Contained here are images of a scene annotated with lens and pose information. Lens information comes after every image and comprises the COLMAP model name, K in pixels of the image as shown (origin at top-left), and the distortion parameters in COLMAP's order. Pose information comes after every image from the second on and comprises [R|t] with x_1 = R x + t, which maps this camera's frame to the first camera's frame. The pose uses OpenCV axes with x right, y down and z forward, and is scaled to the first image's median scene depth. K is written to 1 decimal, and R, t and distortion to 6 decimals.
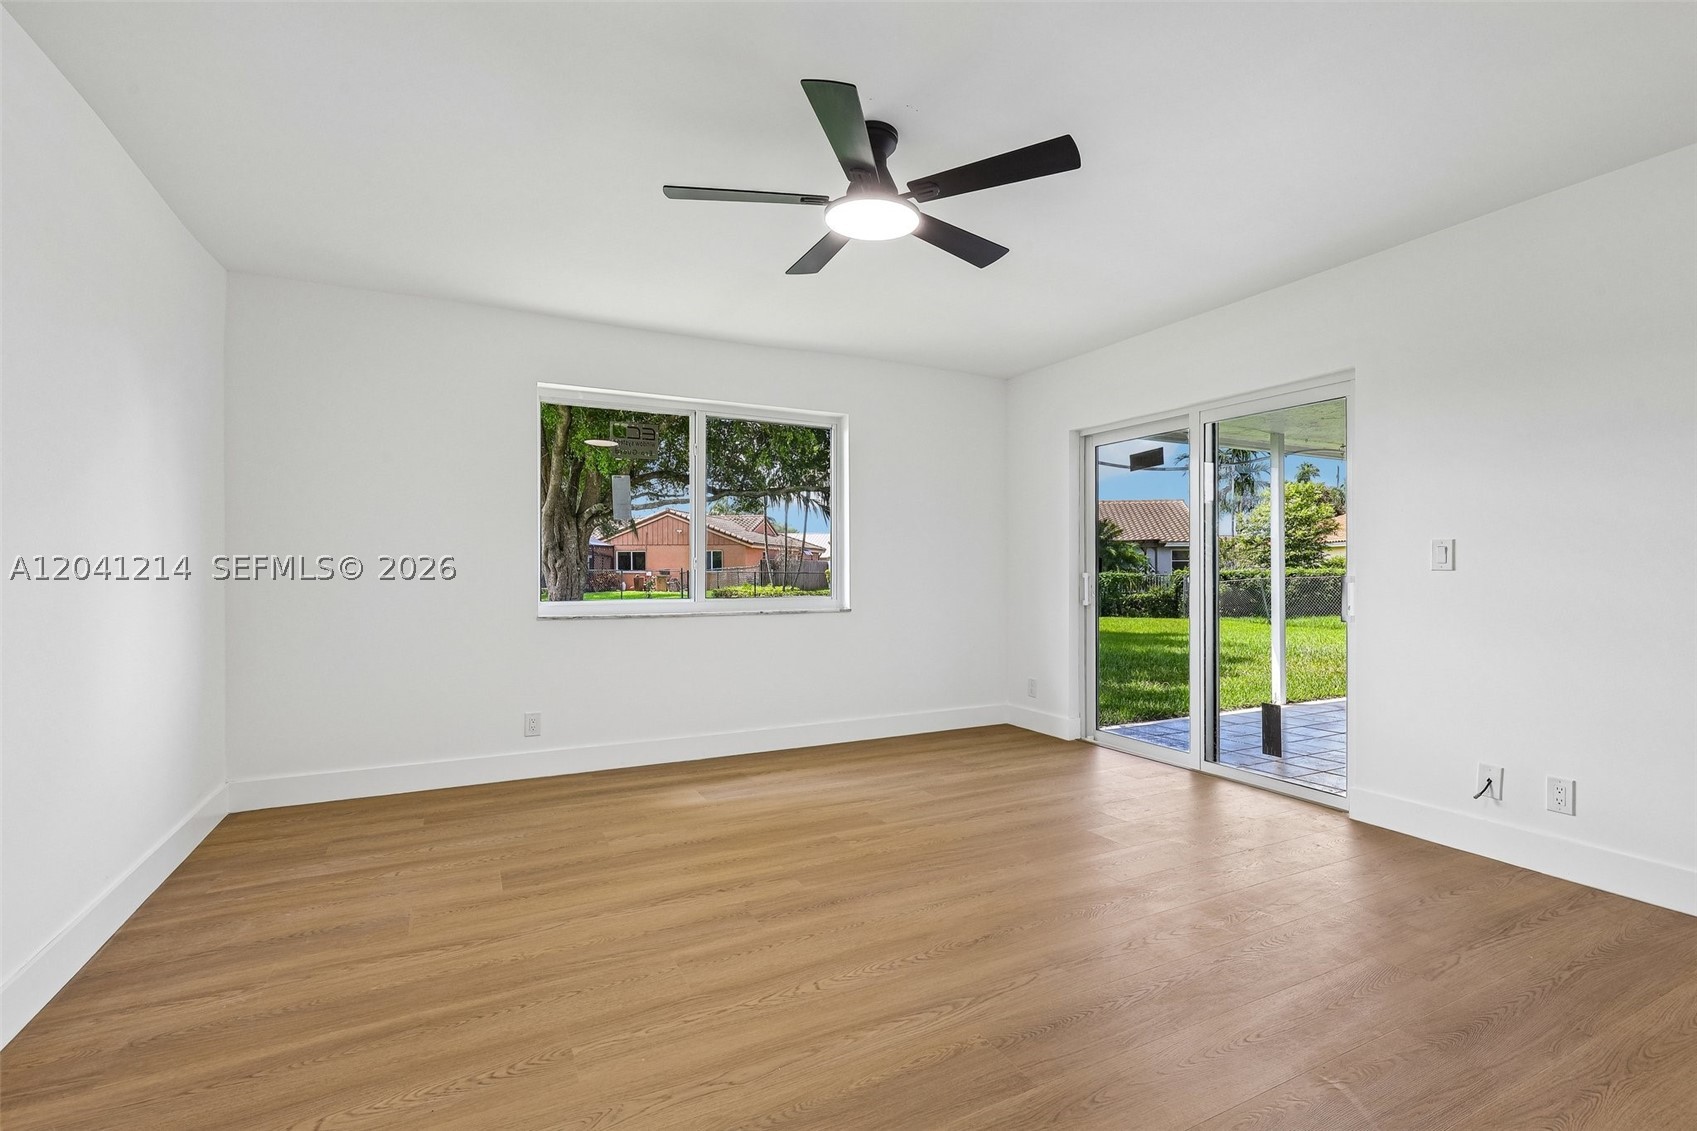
lens RADIAL K [[770.9, 0, 851.3], [0, 770.9, 572.0], [0, 0, 1]] dist [0.003159, -0.000954]
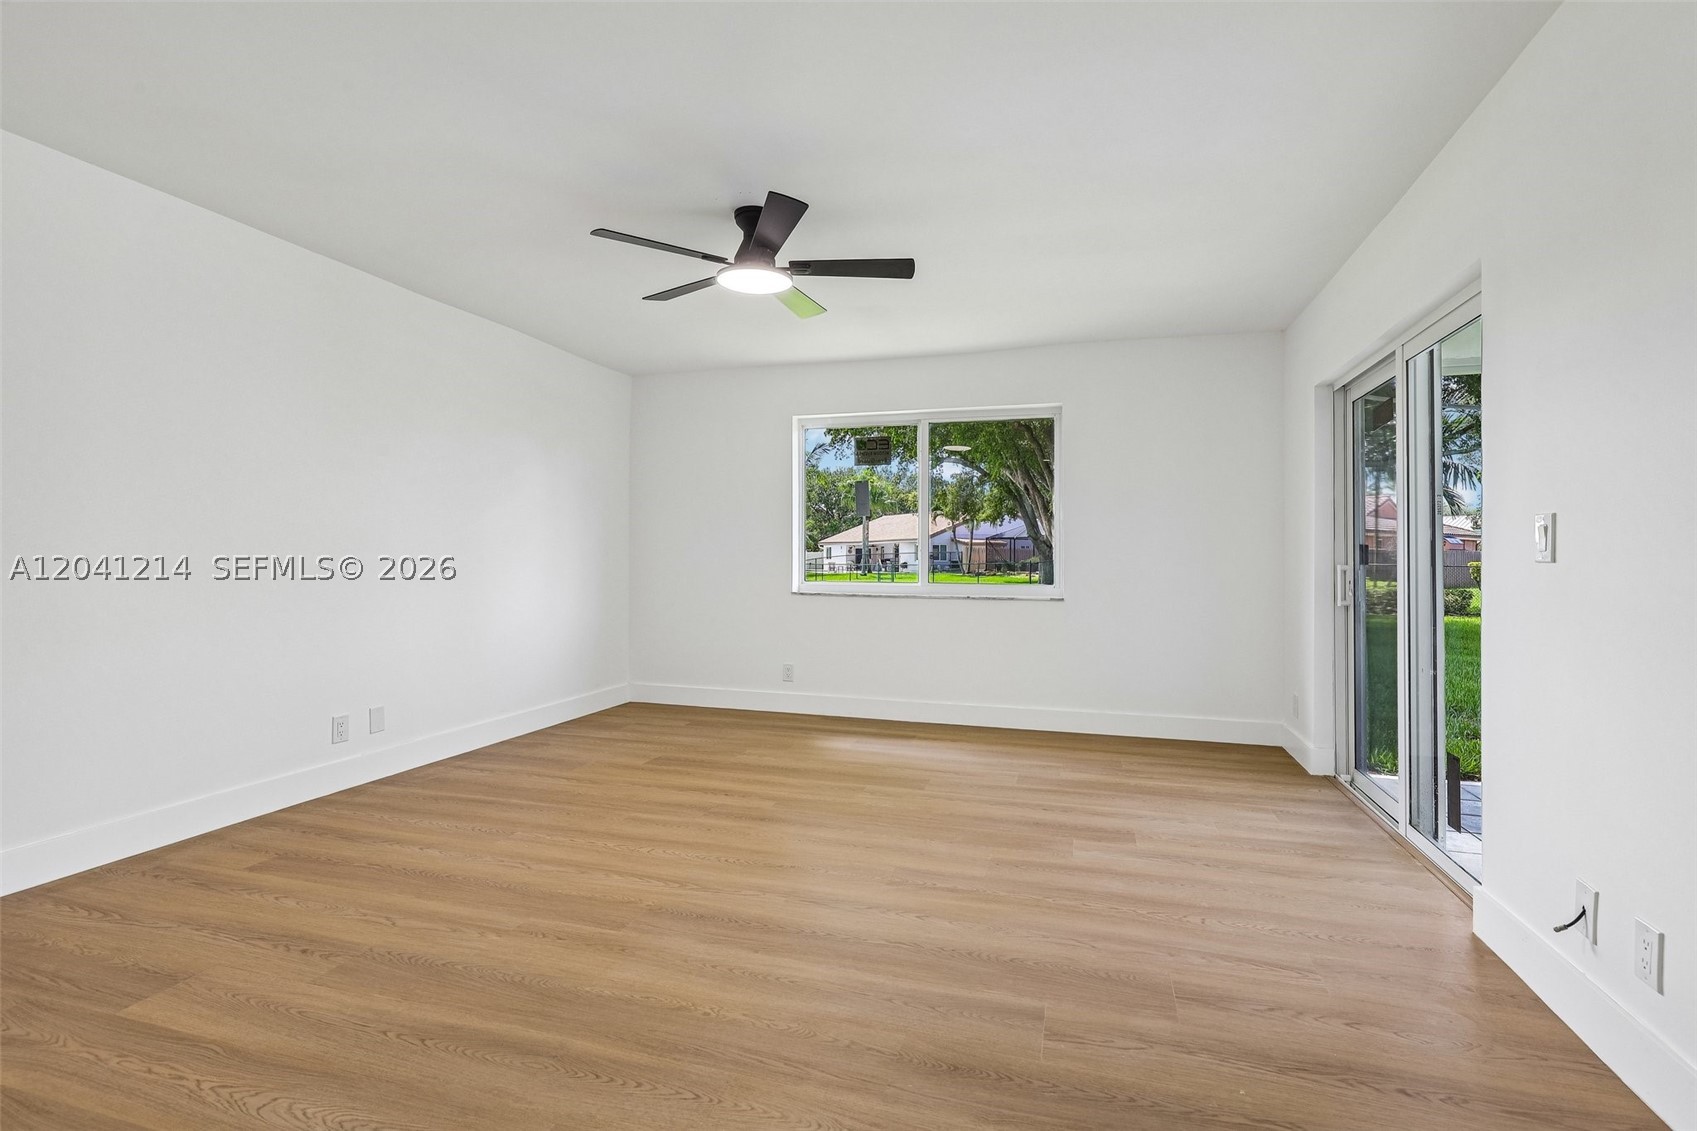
lens RADIAL K [[770.9, 0, 852.4], [0, 770.9, 548.3], [0, 0, 1]] dist [0.003159, -0.000954]
pose [[0.721486, -0.002613, -0.692424, 0.997944], [-0.009053, 0.999872, -0.013207, -0.000353], [0.692370, 0.015797, 0.721370, 0.190770]]
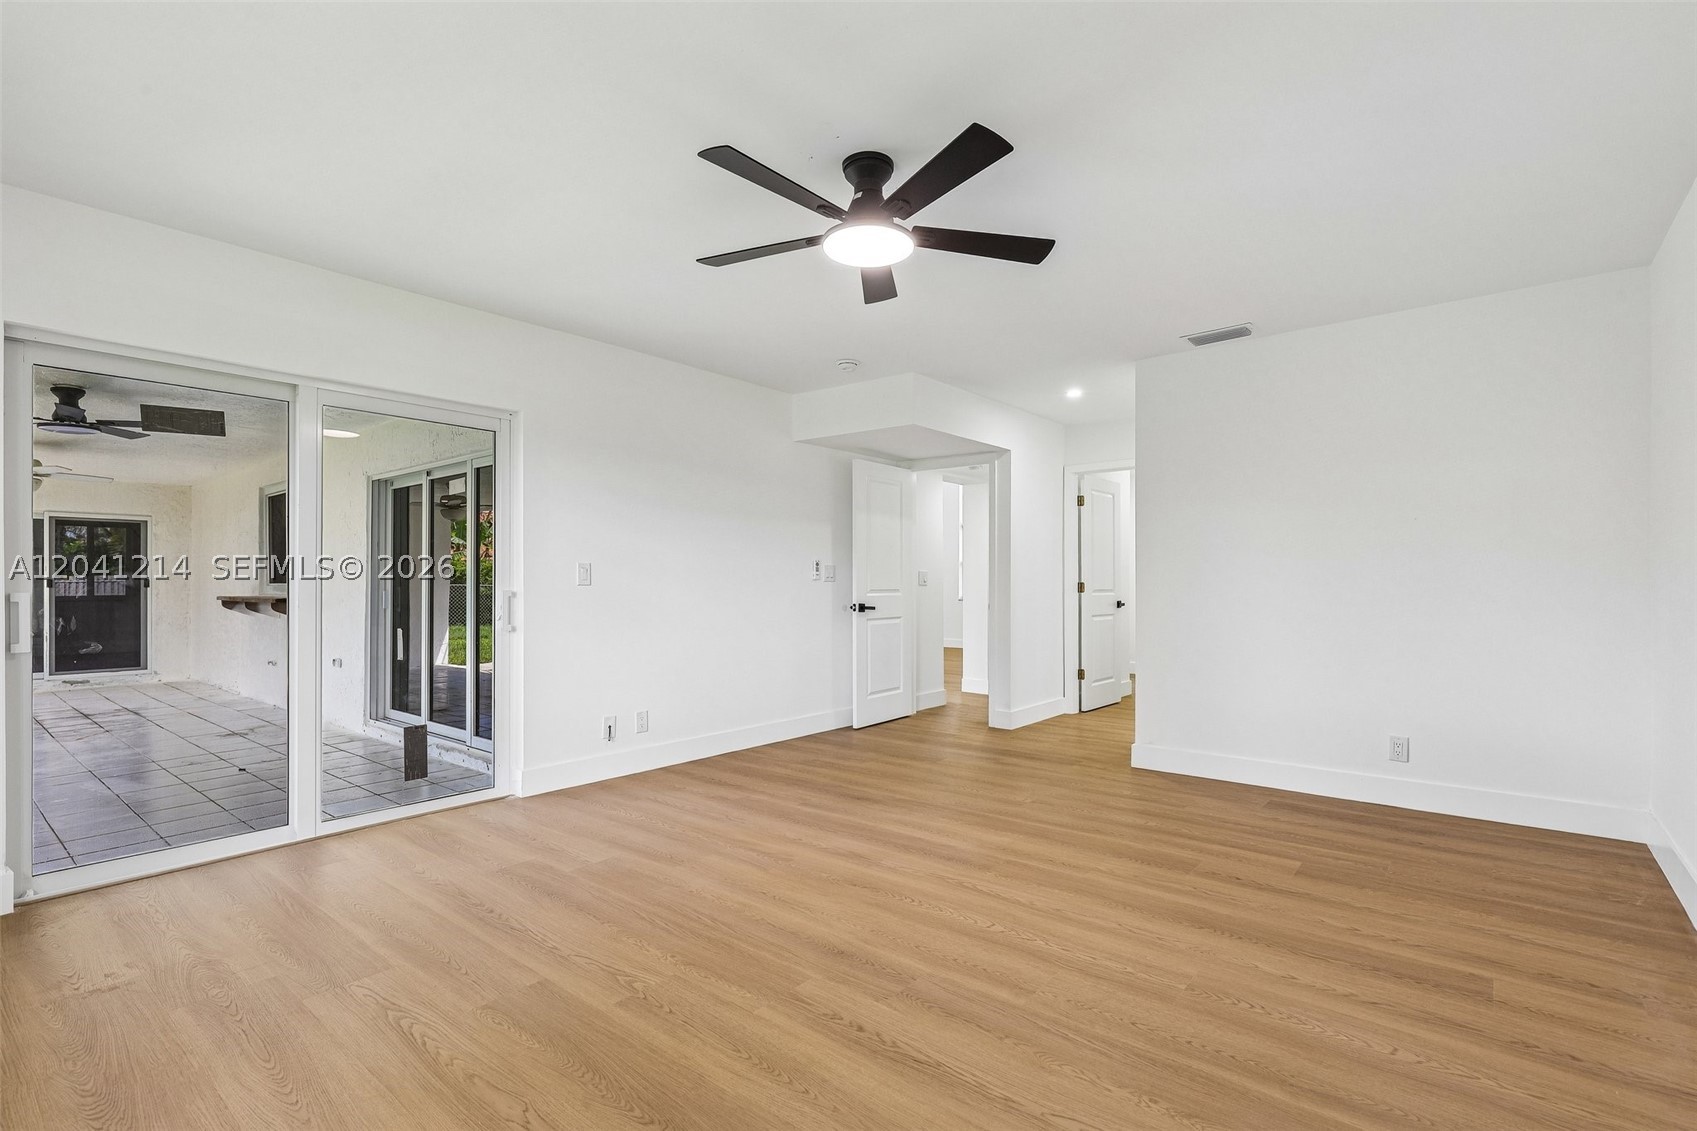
lens RADIAL K [[791.9, 0, 876.5], [0, 791.9, 576.3], [0, 0, 1]] dist [0.002880, -0.000123]
pose [[-0.419860, 0.009422, 0.907540, -0.923148], [0.005669, 0.999954, -0.007758, -0.005458], [-0.907571, 0.001888, -0.419894, 1.404848]]
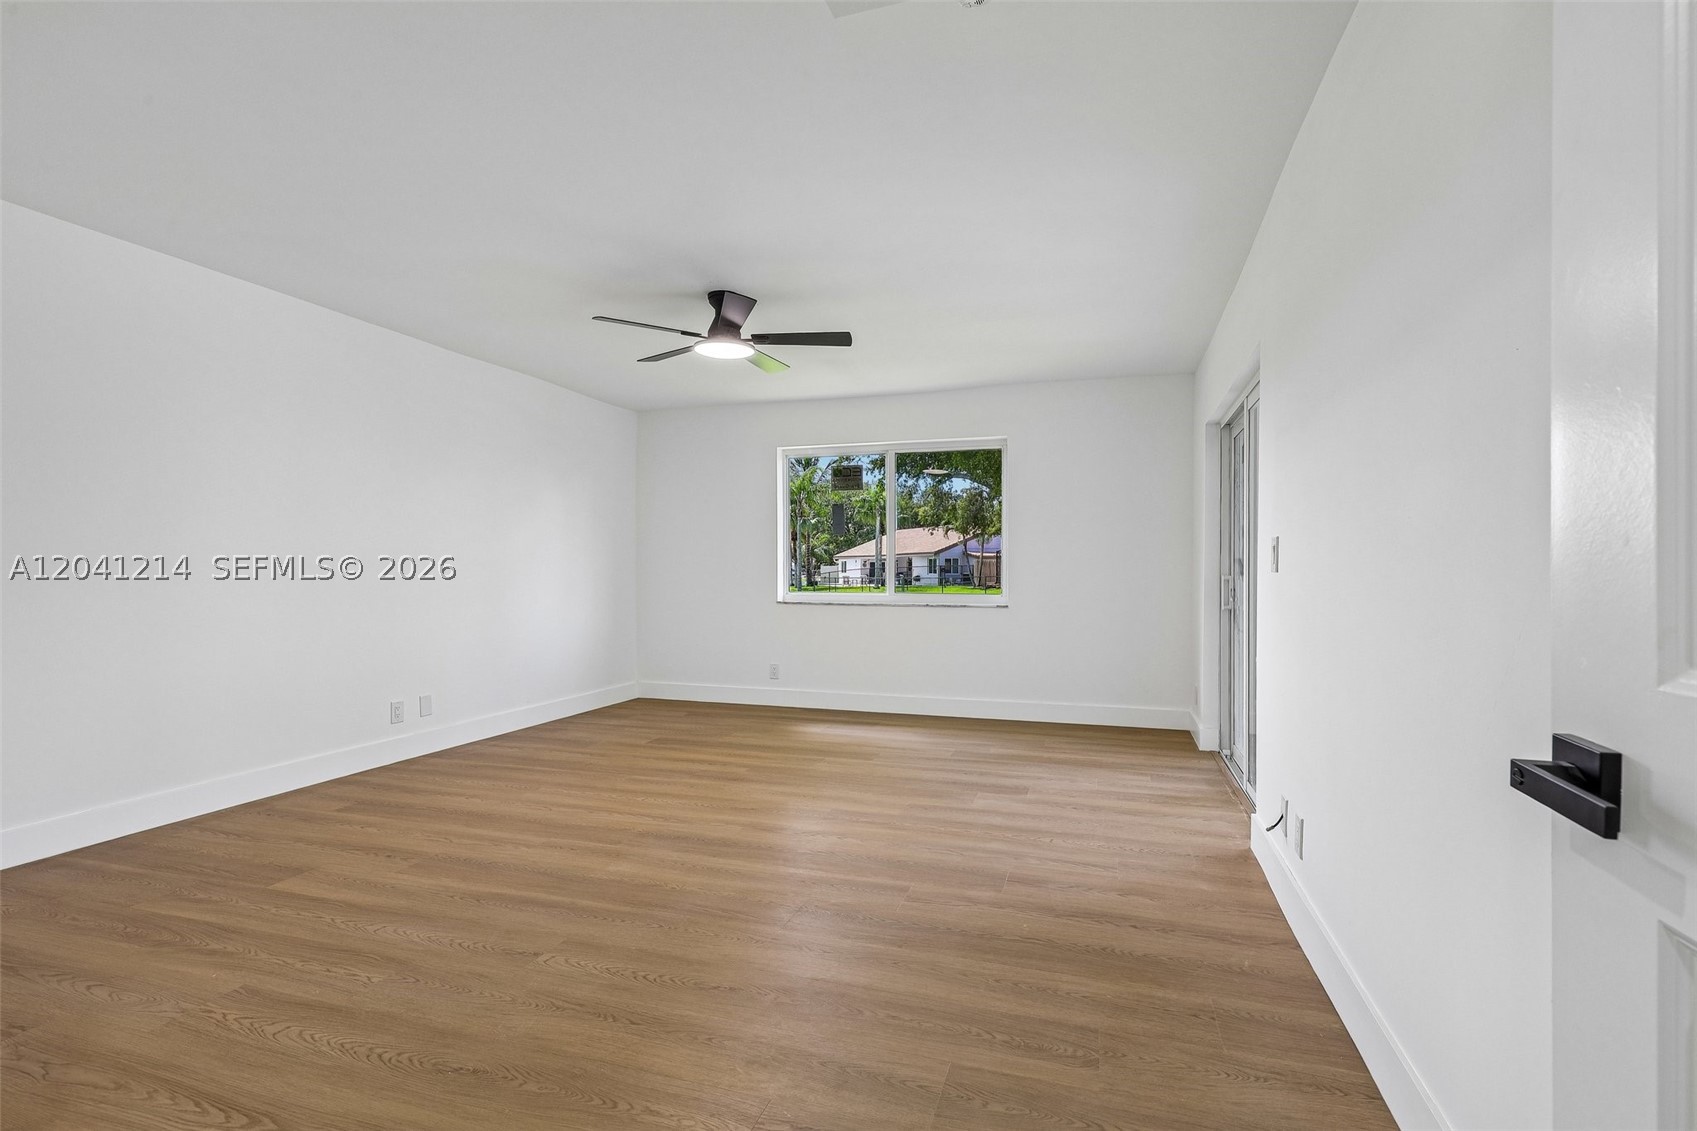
lens RADIAL K [[770.9, 0, 861.7], [0, 770.9, 574.9], [0, 0, 1]] dist [0.003159, -0.000954]
pose [[0.712045, 0.005766, -0.702110, 1.317938], [-0.004566, 0.999983, 0.003581, 0.001305], [0.702119, 0.000656, 0.712059, 0.057603]]
